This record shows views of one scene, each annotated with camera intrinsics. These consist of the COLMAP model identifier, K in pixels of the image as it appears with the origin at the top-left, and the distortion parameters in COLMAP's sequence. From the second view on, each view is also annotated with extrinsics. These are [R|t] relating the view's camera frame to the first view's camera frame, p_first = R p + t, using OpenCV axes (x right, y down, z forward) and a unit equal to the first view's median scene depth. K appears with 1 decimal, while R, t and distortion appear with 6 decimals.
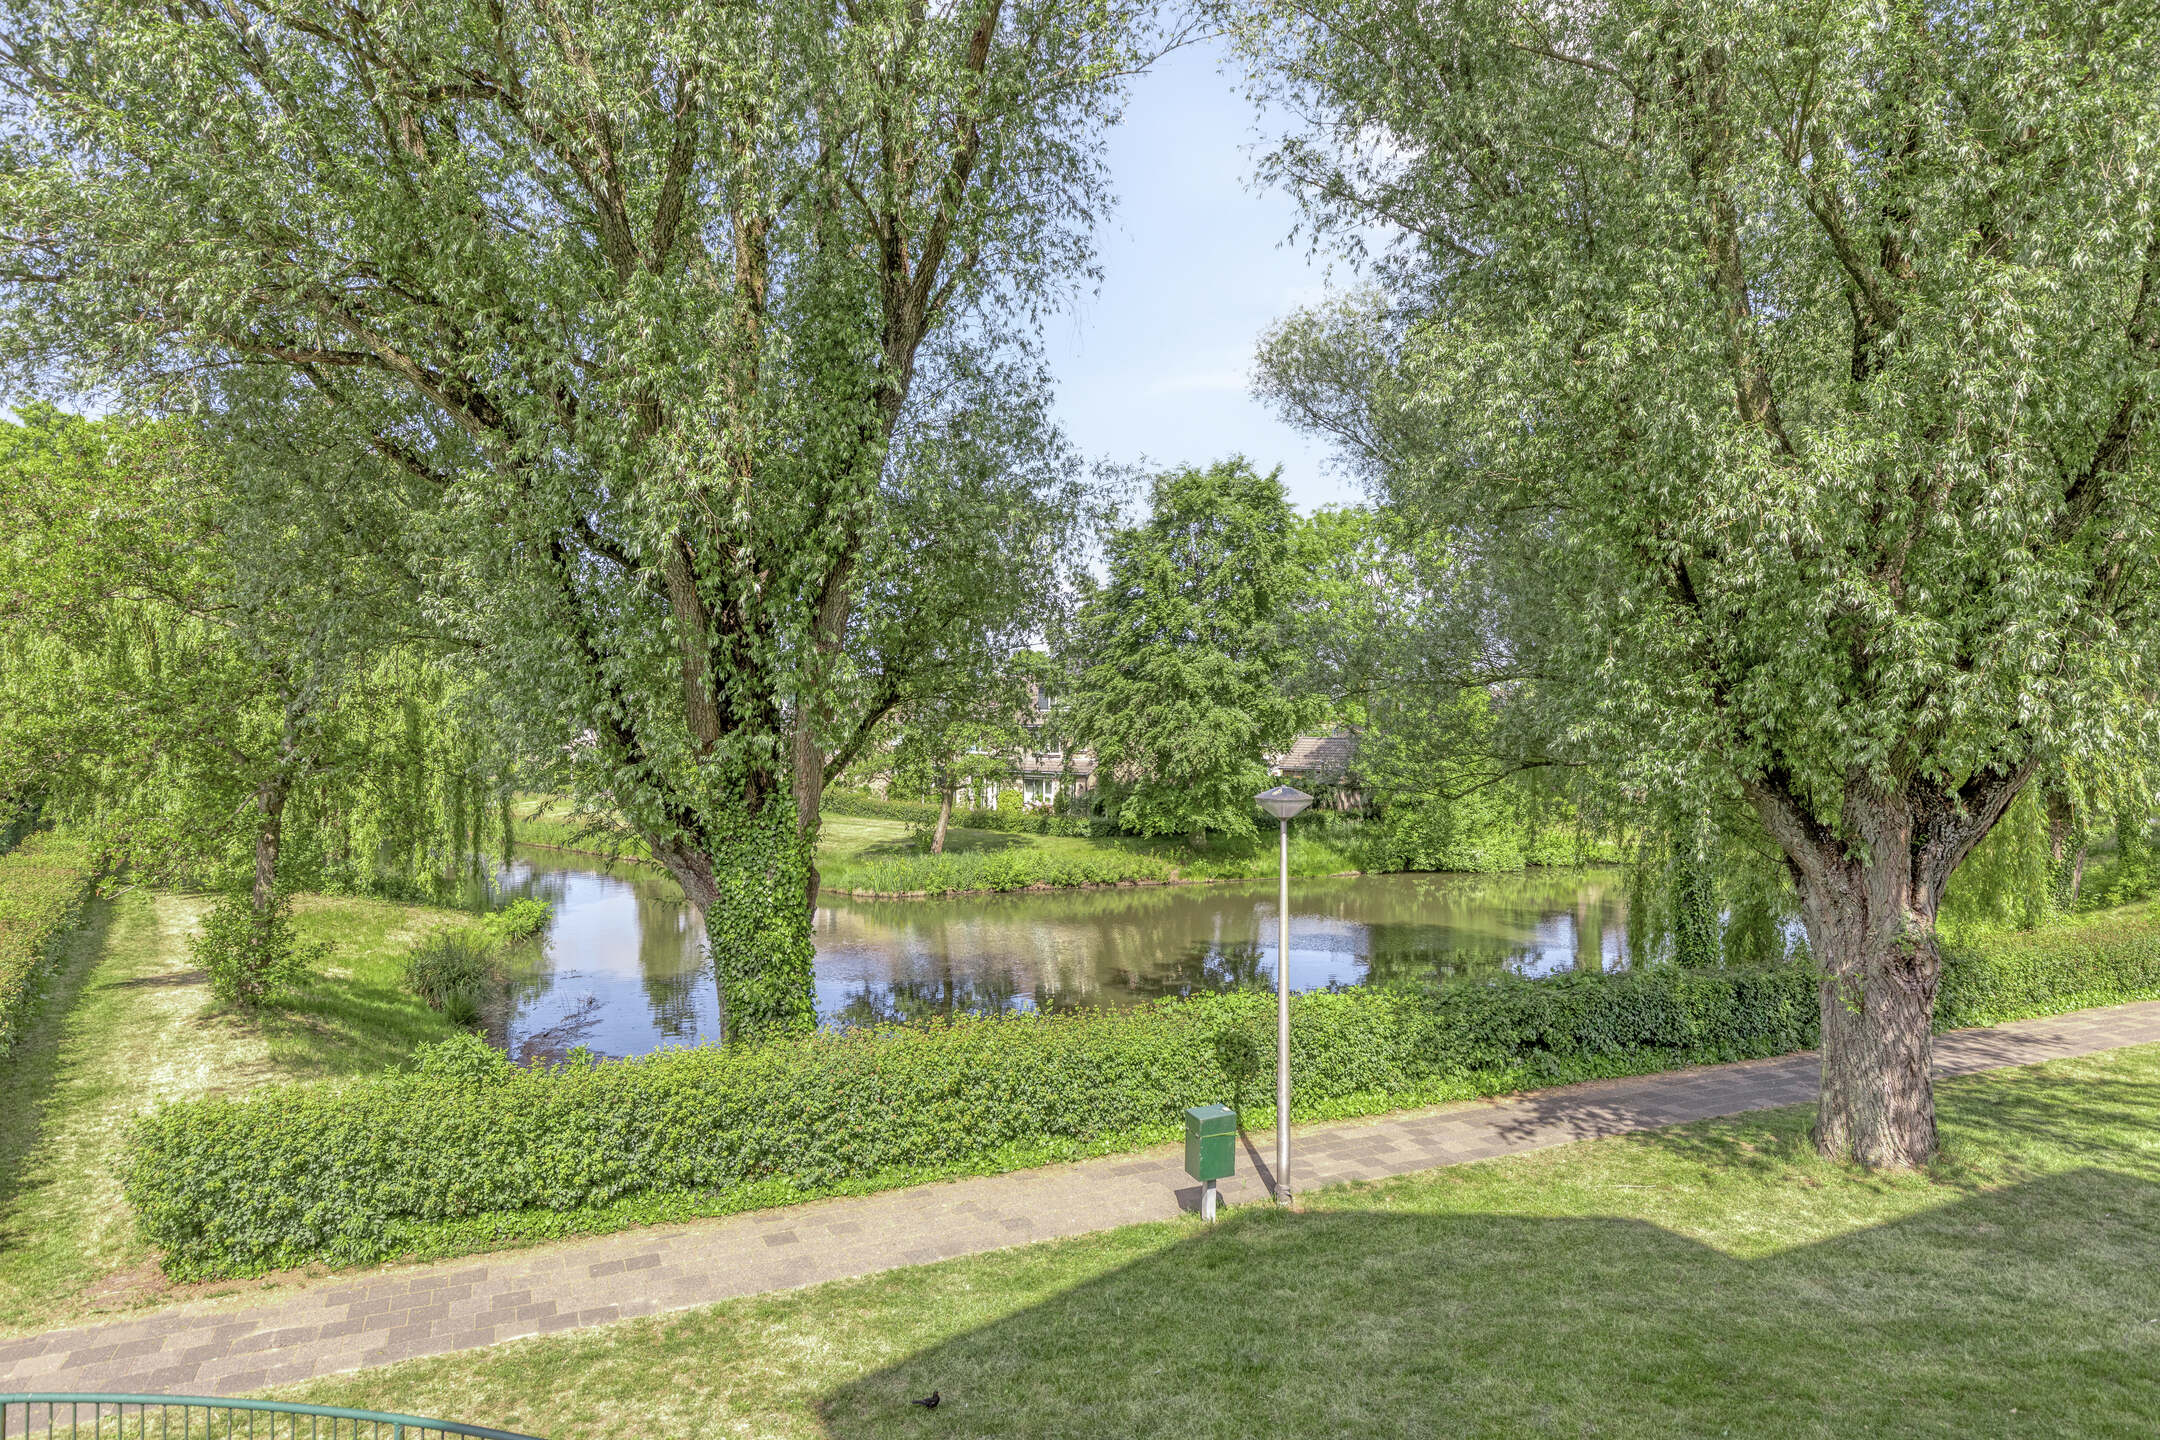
lens RADIAL K [[1162.1, 0, 1080.0], [0, 1162.1, 720.0], [0, 0, 1]] dist [-0.003023, -0.001047]
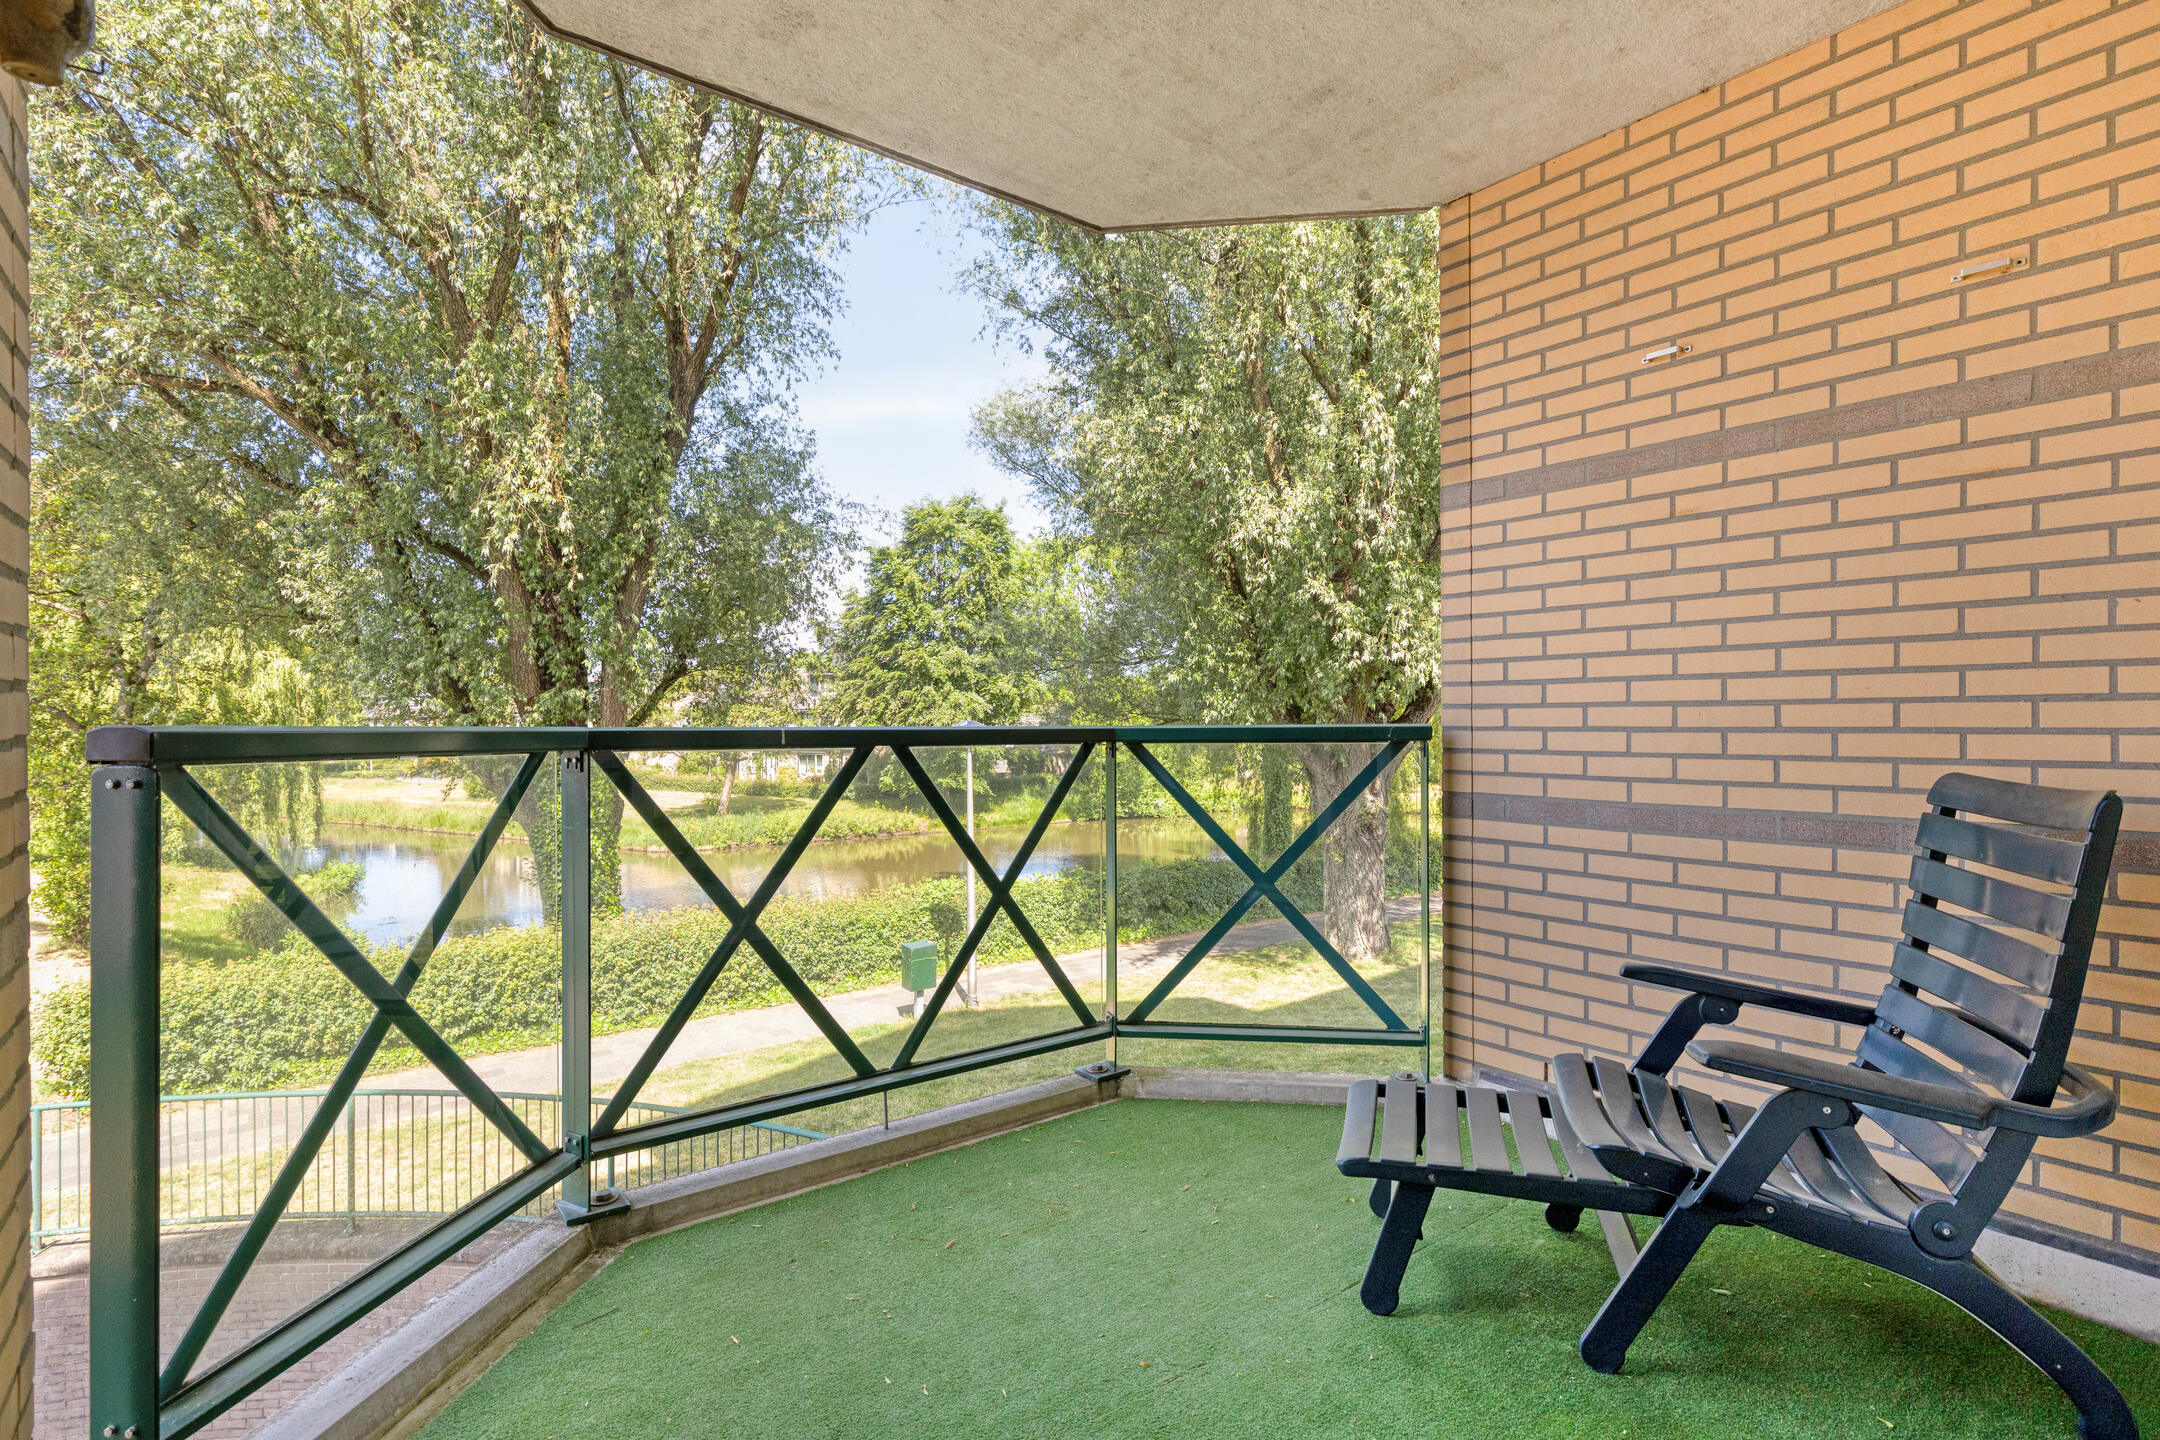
lens RADIAL K [[1010.1, 0, 1080.0], [0, 1010.1, 720.0], [0, 0, 1]] dist [-0.003382, 0.002080]
pose [[0.976634, -0.014211, 0.214440, 0.036732], [0.014183, 0.999898, 0.001669, 0.051462], [-0.214442, 0.001411, 0.976736, -0.232510]]
